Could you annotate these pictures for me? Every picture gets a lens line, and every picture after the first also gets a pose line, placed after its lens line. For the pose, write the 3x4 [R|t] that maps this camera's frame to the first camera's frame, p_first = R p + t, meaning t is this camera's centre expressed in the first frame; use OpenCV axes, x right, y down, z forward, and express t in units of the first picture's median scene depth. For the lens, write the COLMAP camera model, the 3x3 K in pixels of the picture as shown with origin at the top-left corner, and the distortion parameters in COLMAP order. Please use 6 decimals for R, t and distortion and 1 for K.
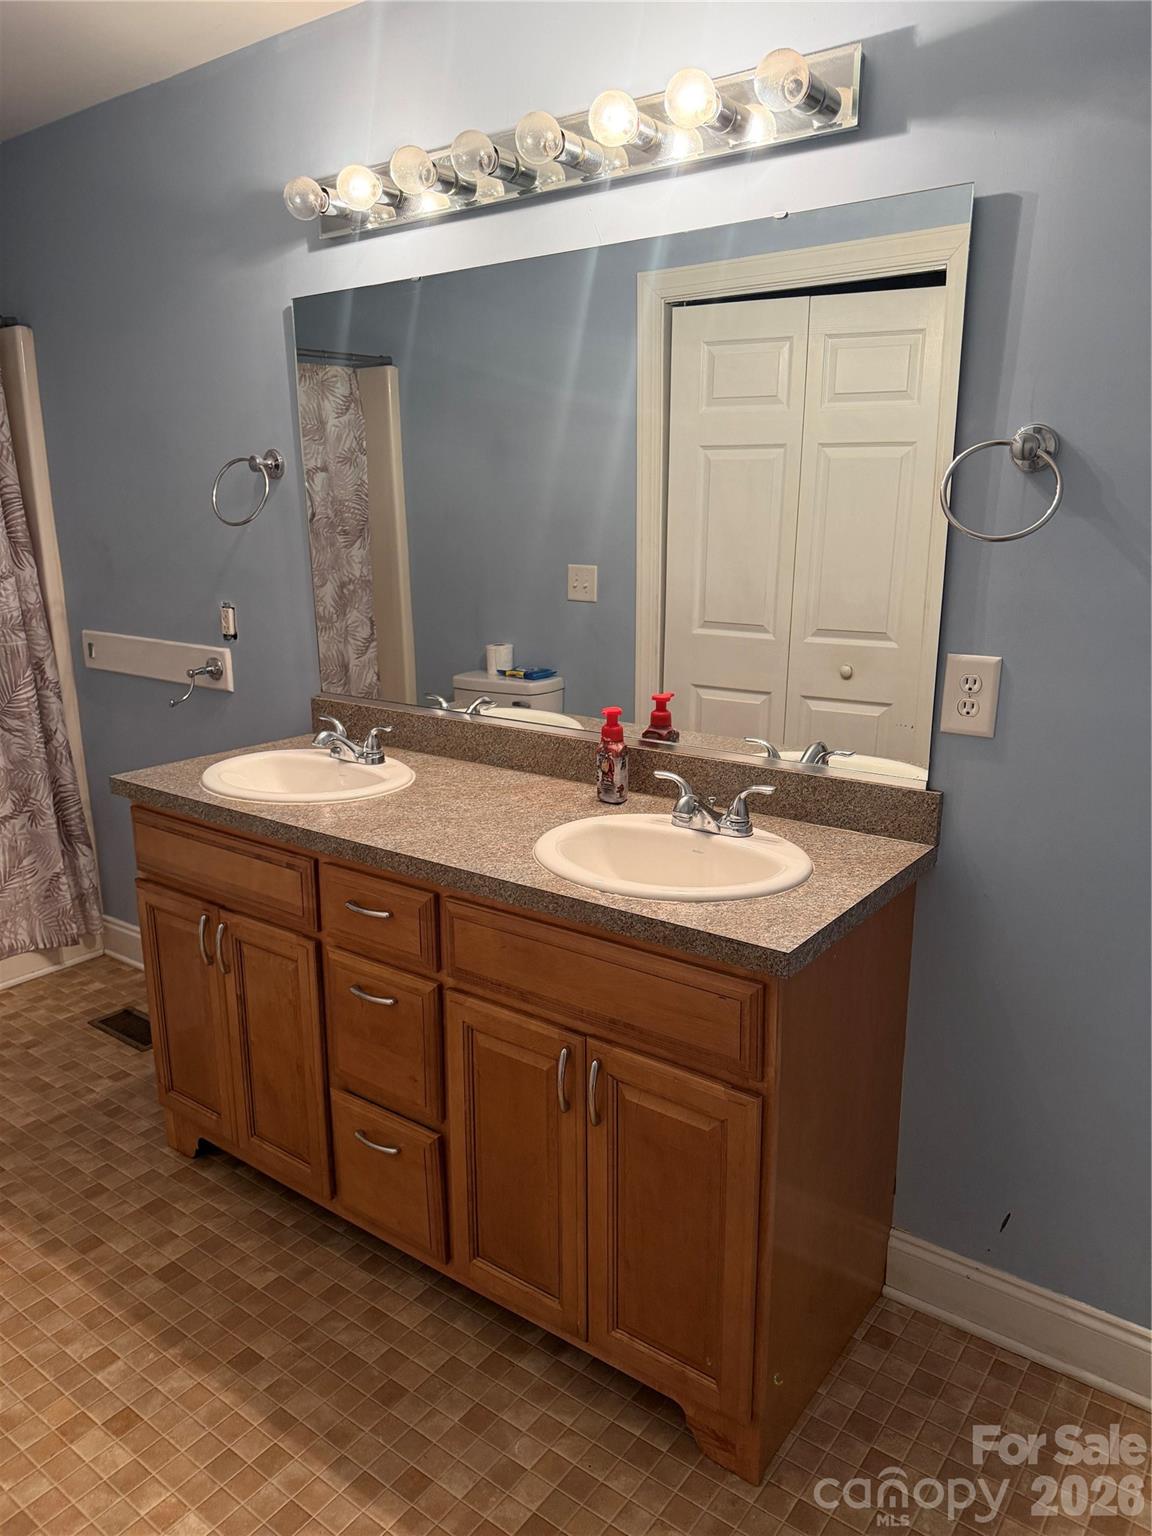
lens RADIAL K [[1086.8, 0, 586.0], [0, 1086.8, 737.9], [0, 0, 1]] dist [0.091442, -0.109540]
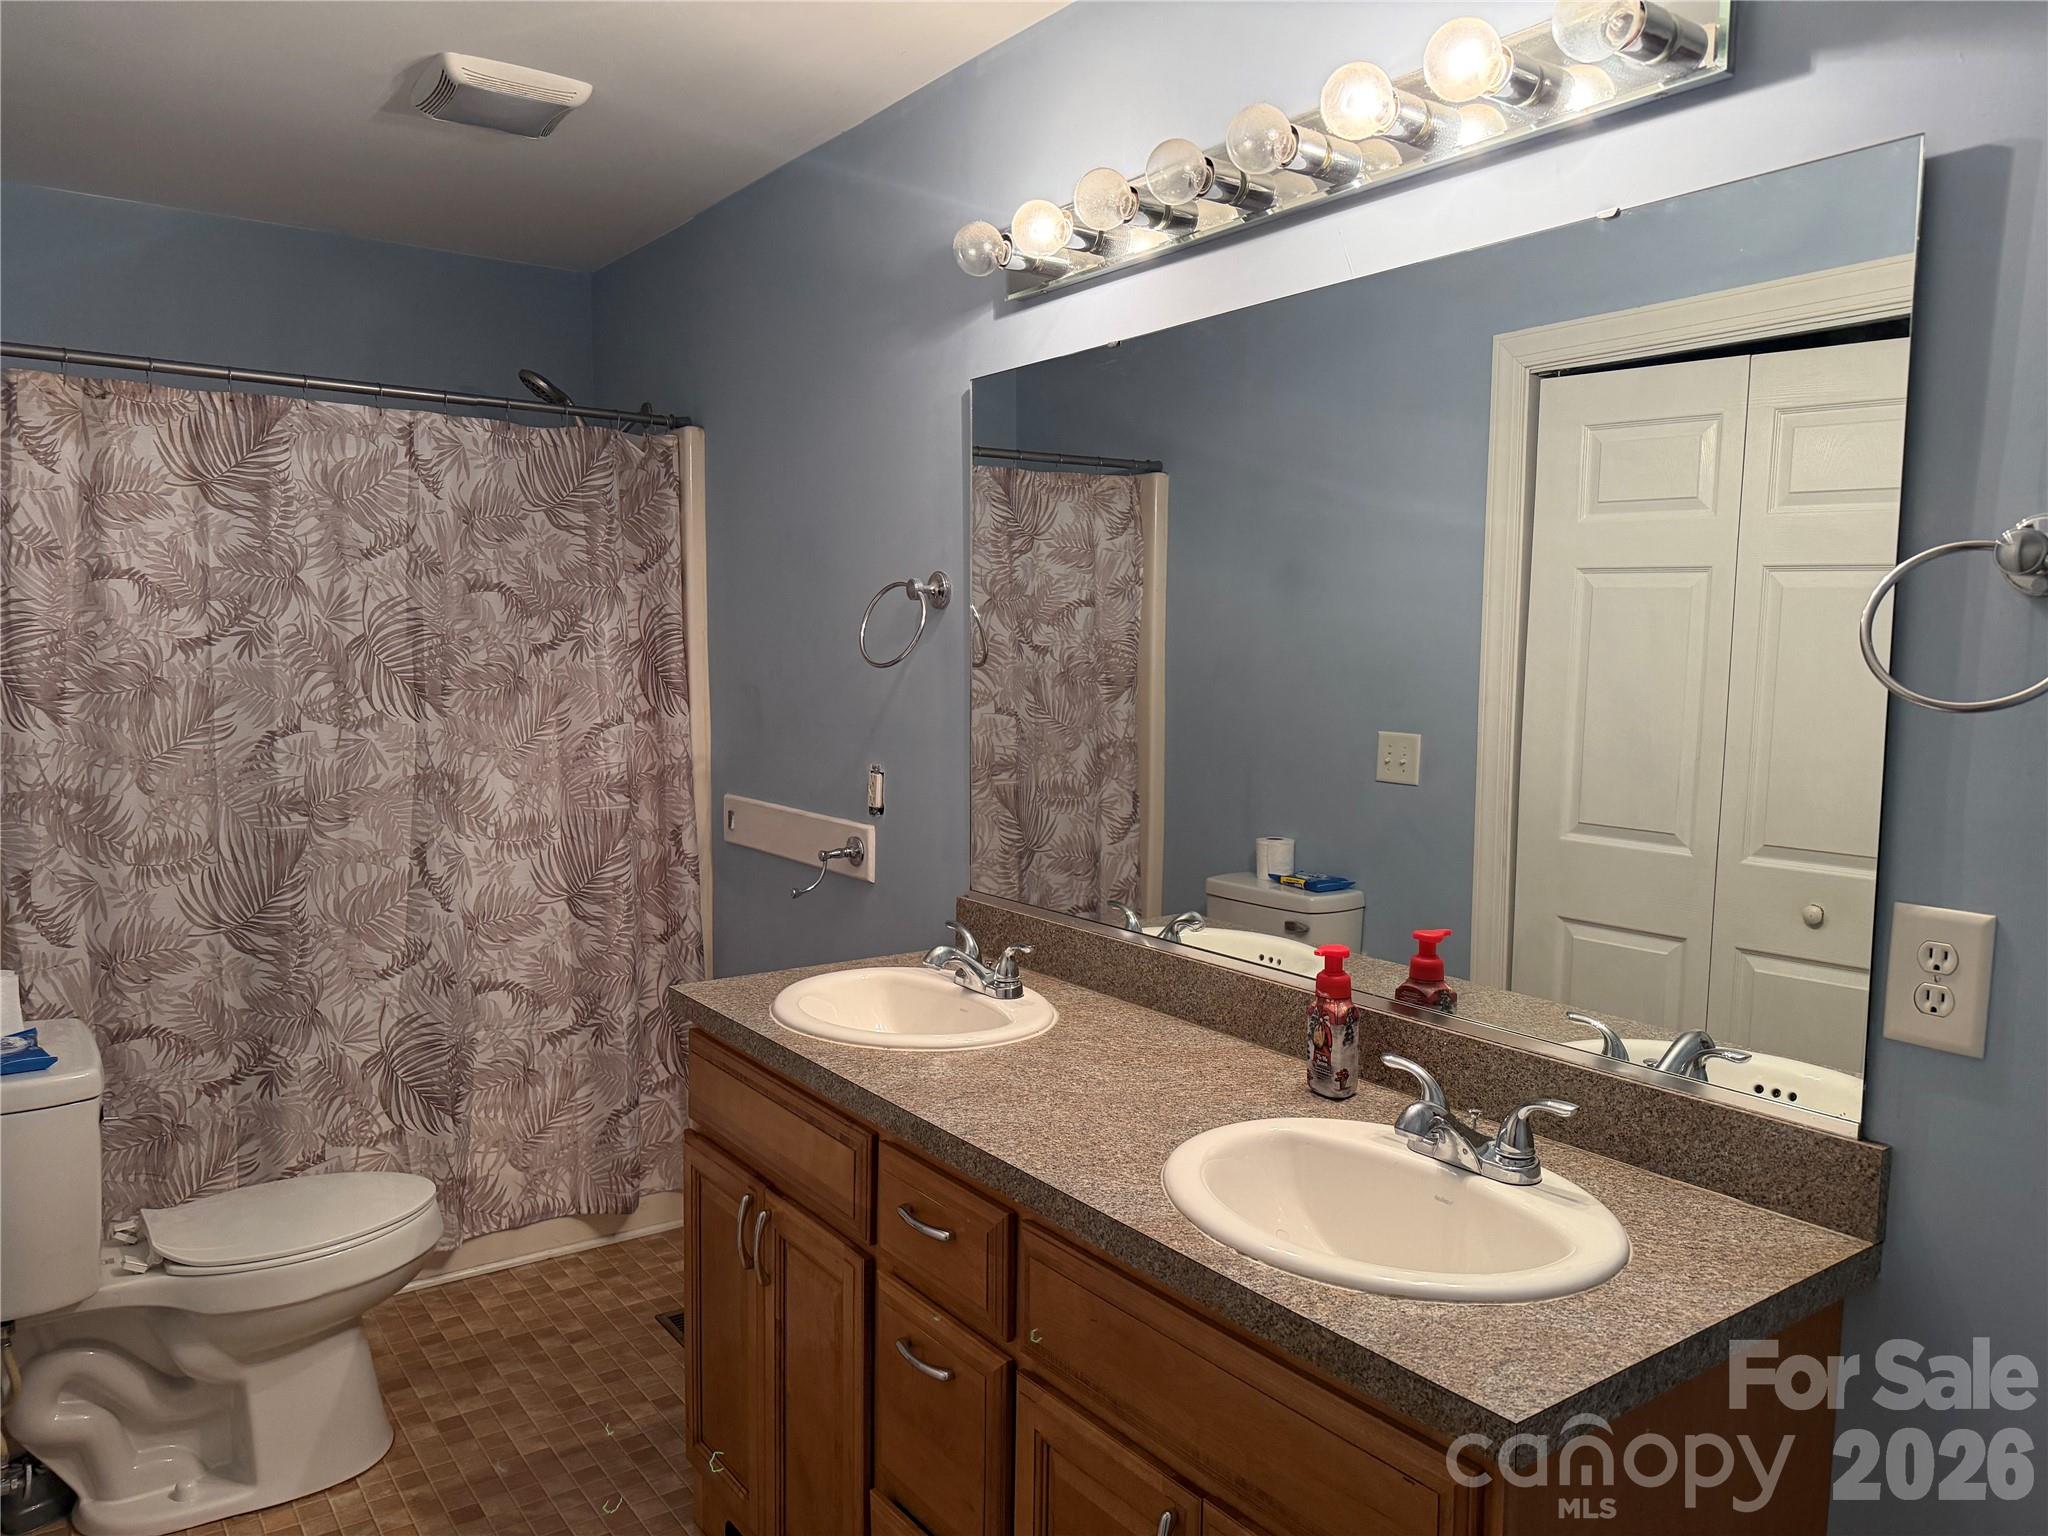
lens RADIAL K [[1449.1, 0, 1035.8], [0, 1449.1, 750.2], [0, 0, 1]] dist [0.091442, -0.109540]
pose [[0.958516, 0.038766, -0.282389, 0.086474], [-0.078456, 0.988323, -0.130626, -0.014613], [0.274027, 0.147362, 0.950365, 0.099015]]
